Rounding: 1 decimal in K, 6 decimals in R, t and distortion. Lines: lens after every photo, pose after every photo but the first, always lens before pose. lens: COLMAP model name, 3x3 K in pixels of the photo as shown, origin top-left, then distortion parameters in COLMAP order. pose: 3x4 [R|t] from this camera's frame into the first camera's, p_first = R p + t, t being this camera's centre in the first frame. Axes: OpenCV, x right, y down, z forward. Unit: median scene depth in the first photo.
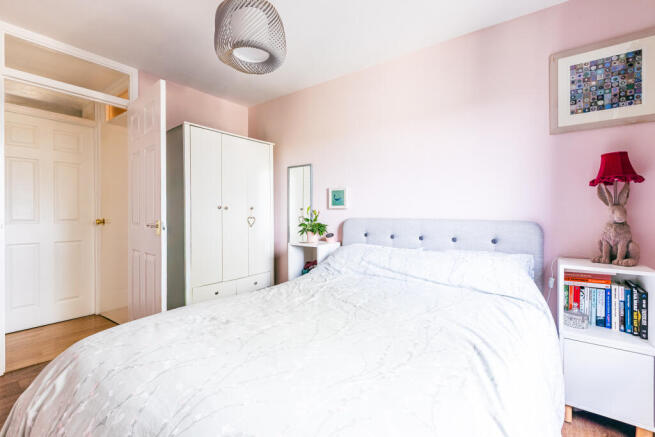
lens RADIAL K [[305.7, 0, 327.6], [0, 305.7, 213.3], [0, 0, 1]] dist [-0.000003, -0.000075]
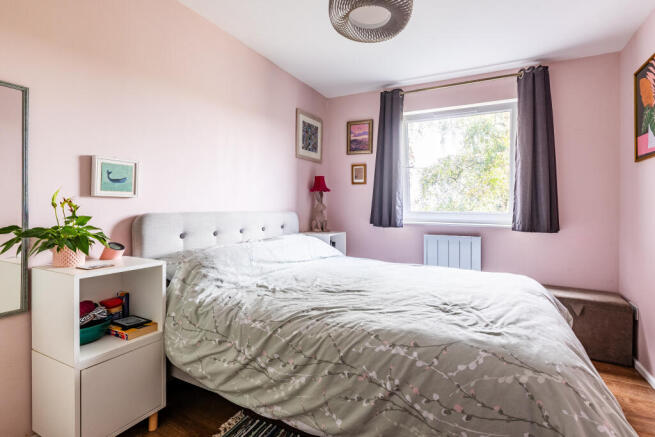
lens RADIAL K [[305.7, 0, 327.6], [0, 305.7, 213.3], [0, 0, 1]] dist [-0.000003, -0.000075]
pose [[-0.152872, -0.017709, 0.988087, -0.856210], [-0.000556, 0.999841, 0.017833, 0.006423], [-0.988246, 0.002177, -0.152858, 1.041319]]
